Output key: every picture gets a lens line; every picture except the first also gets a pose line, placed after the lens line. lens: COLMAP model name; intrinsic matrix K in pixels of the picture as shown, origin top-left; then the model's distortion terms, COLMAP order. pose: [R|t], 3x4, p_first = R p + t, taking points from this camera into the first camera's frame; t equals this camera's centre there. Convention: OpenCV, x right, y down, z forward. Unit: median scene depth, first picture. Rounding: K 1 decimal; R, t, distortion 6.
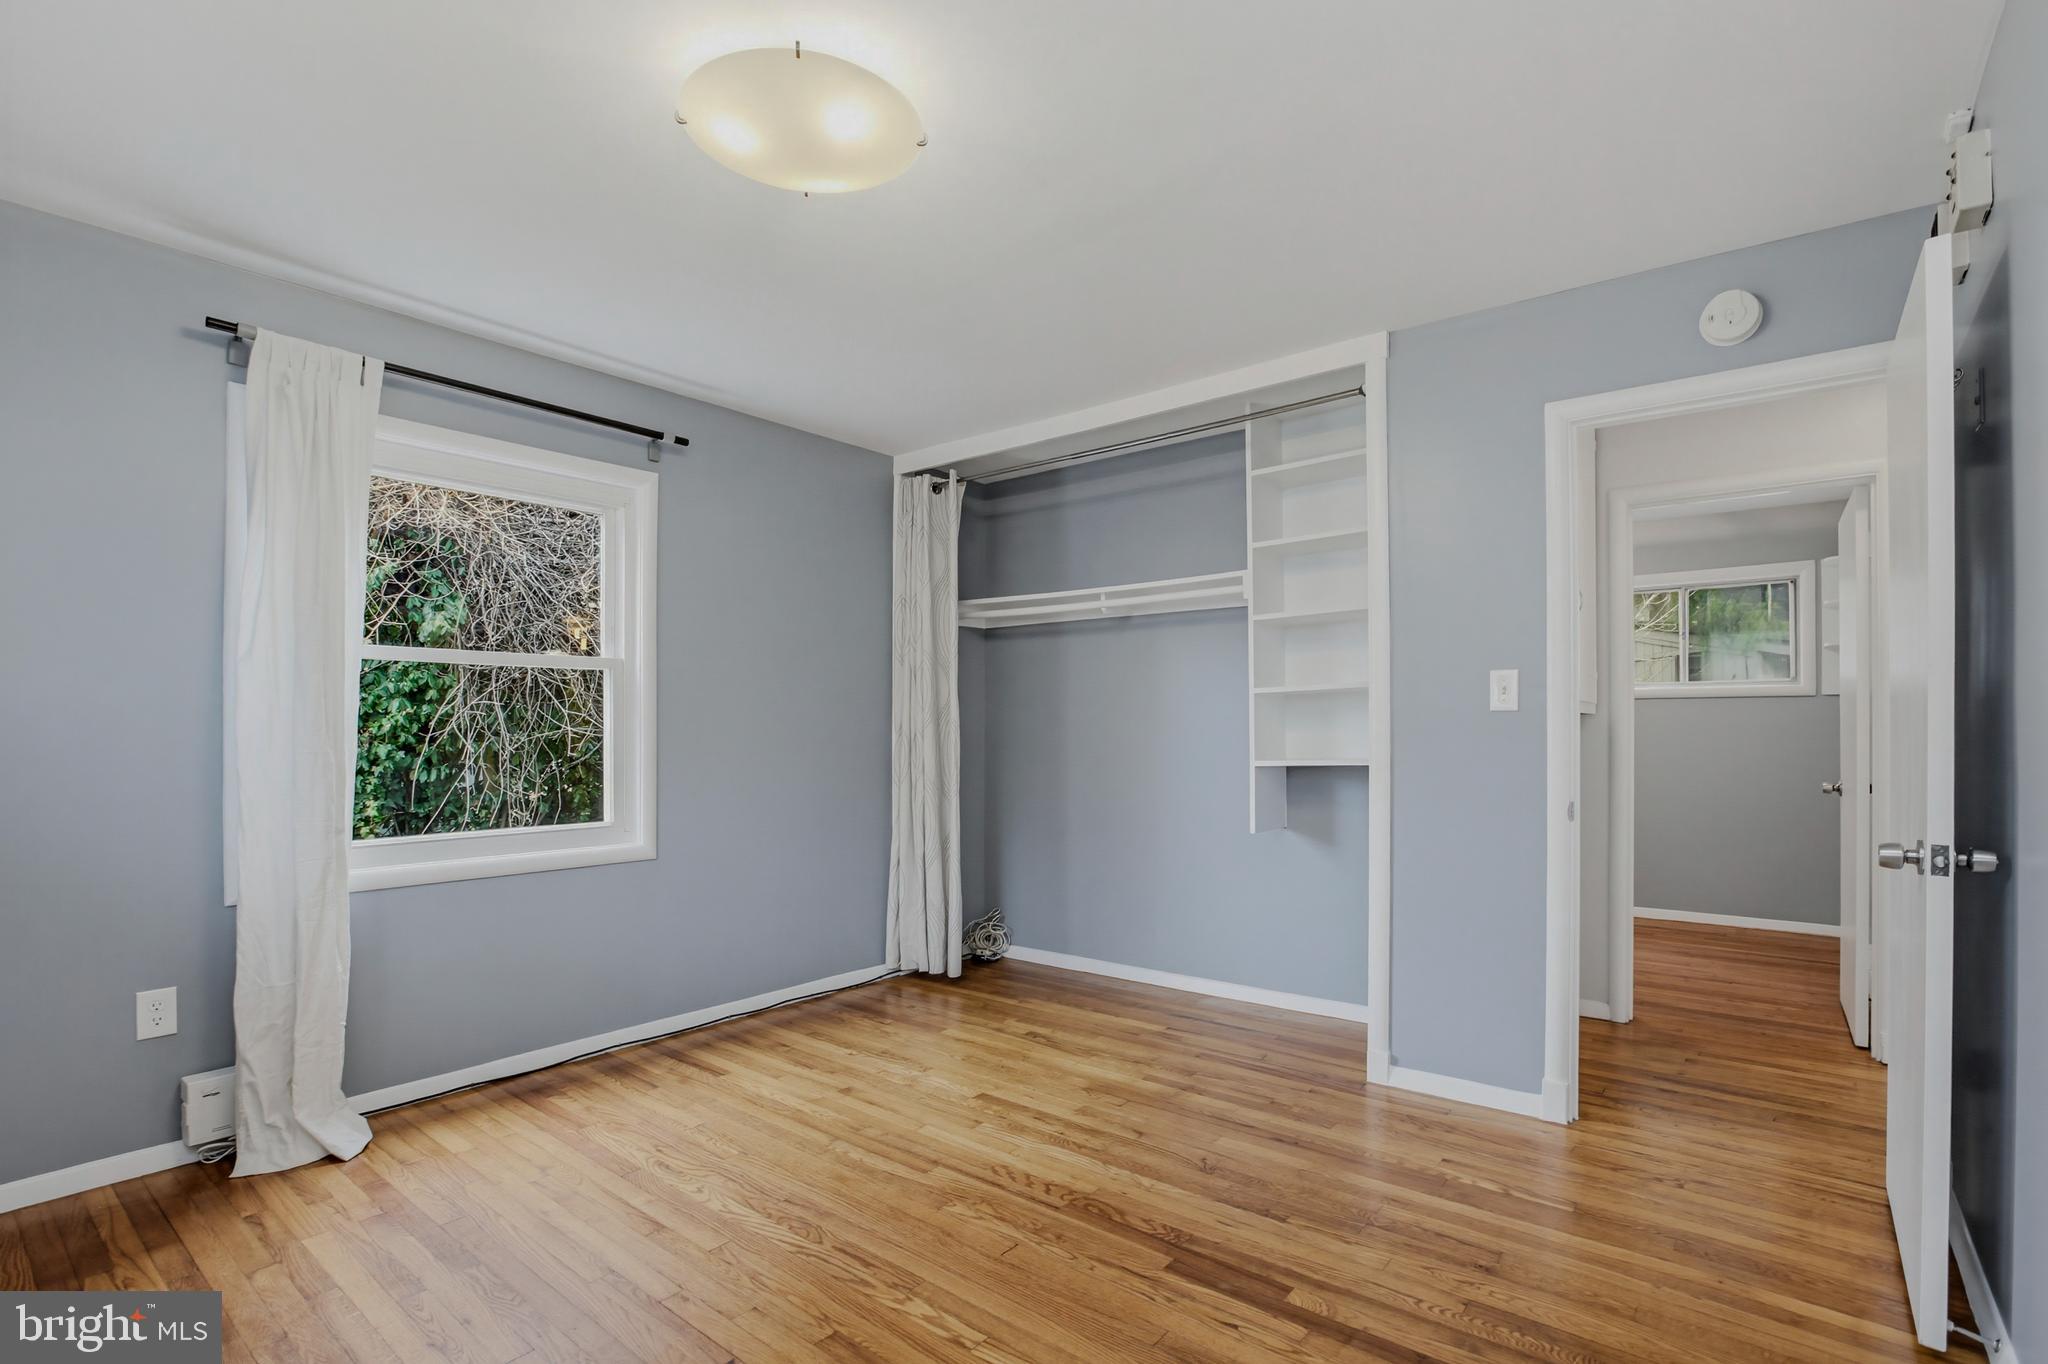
lens RADIAL K [[960.7, 0, 1042.4], [0, 960.7, 725.6], [0, 0, 1]] dist [-0.053832, 0.019526]
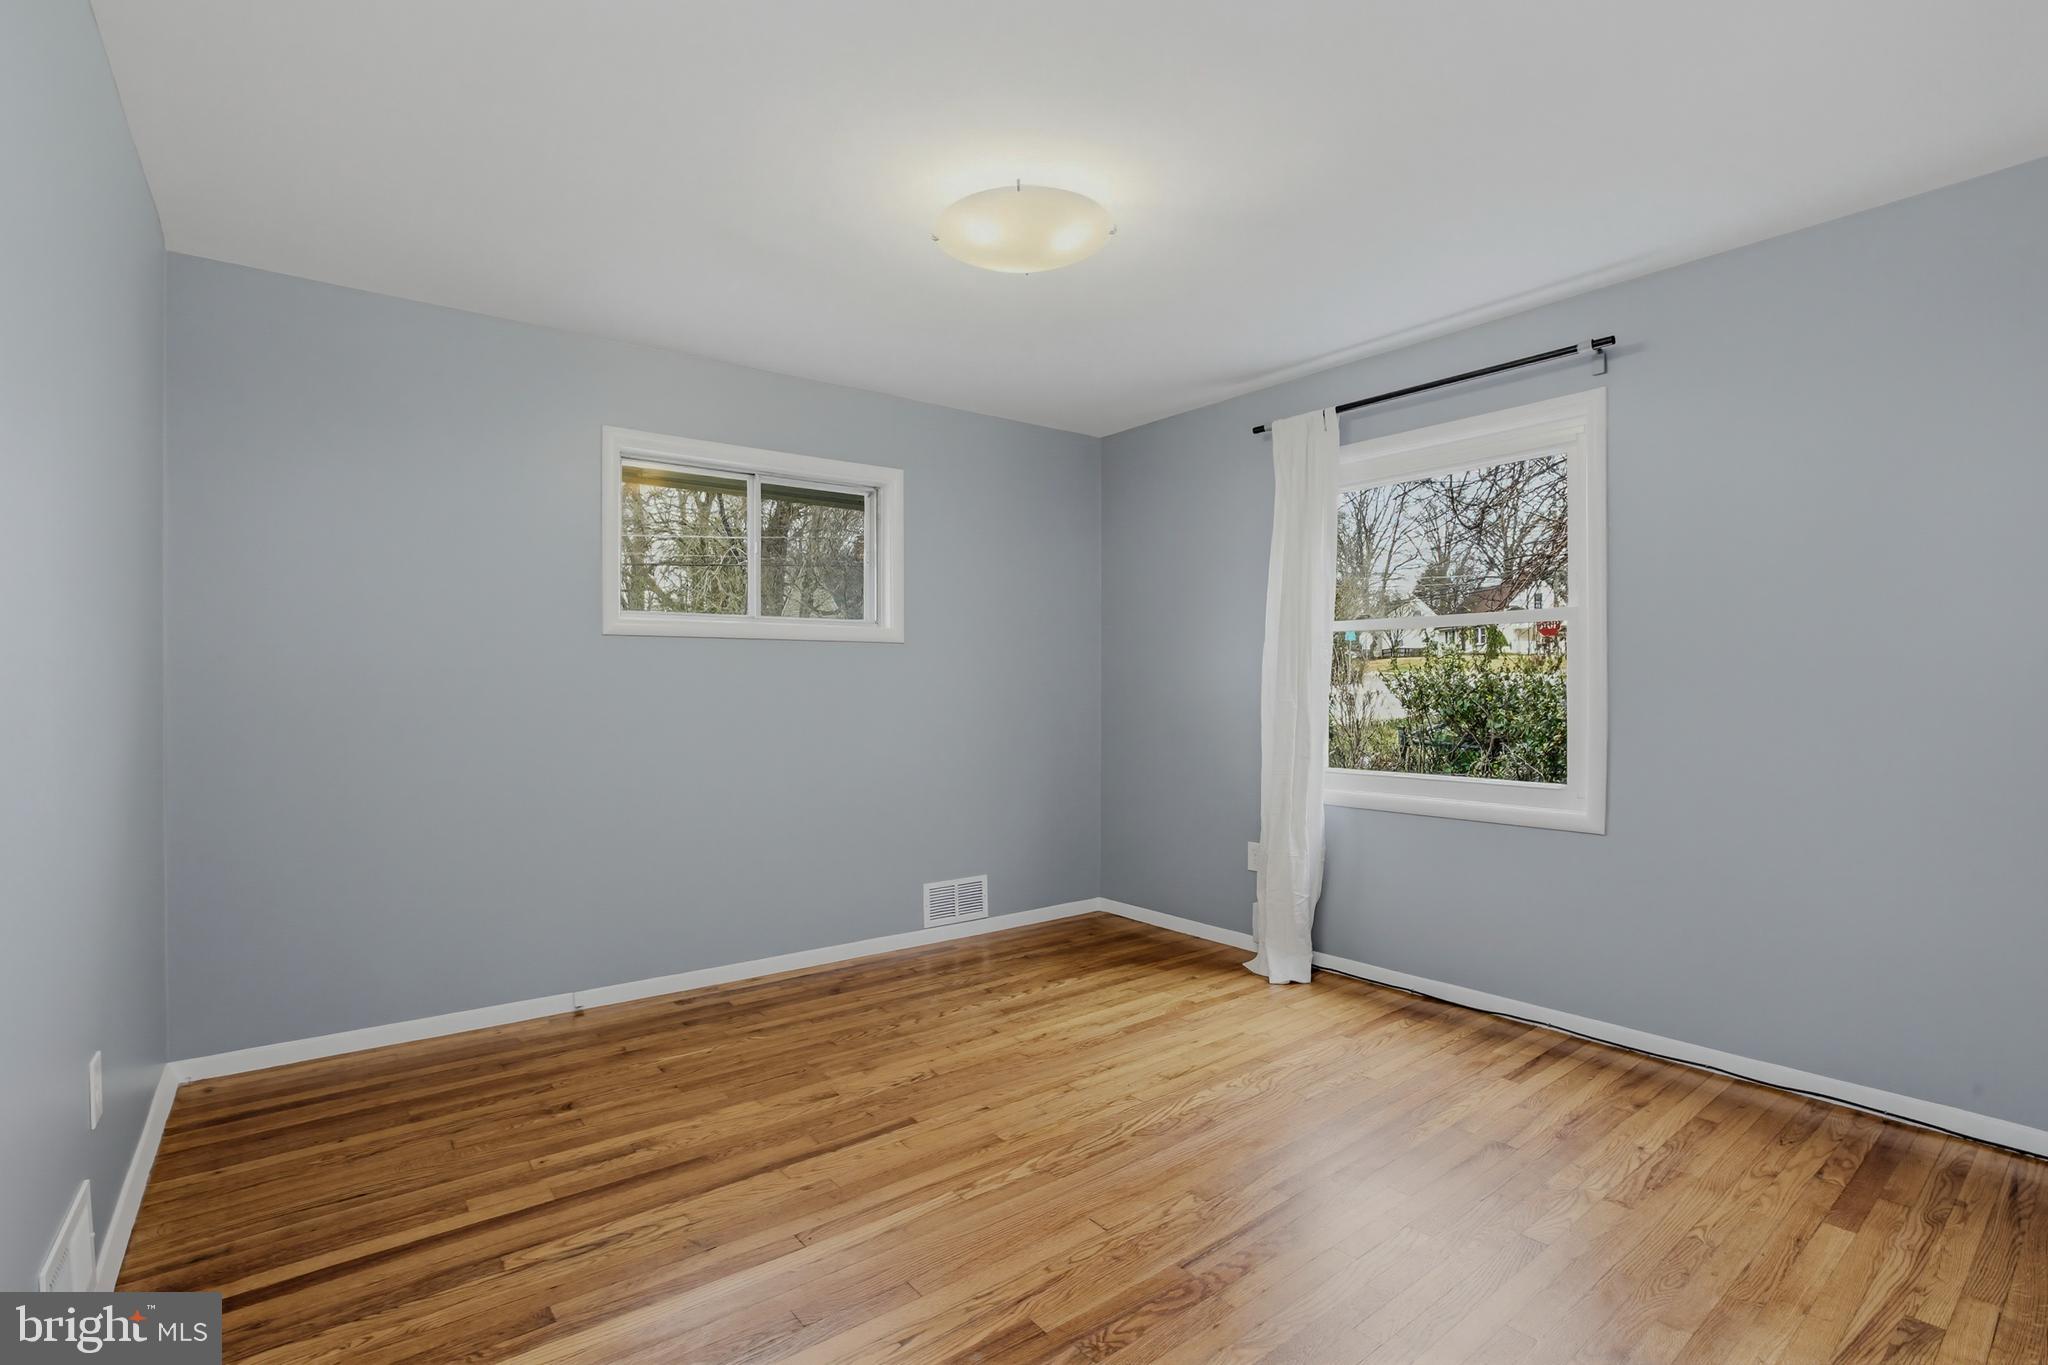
lens RADIAL K [[960.7, 0, 1026.2], [0, 960.7, 691.4], [0, 0, 1]] dist [-0.053832, 0.019526]
pose [[-0.236848, 0.007410, -0.971519, 0.601164], [0.005352, 0.999966, 0.006323, 0.001025], [0.971532, -0.003702, -0.236879, 0.758994]]
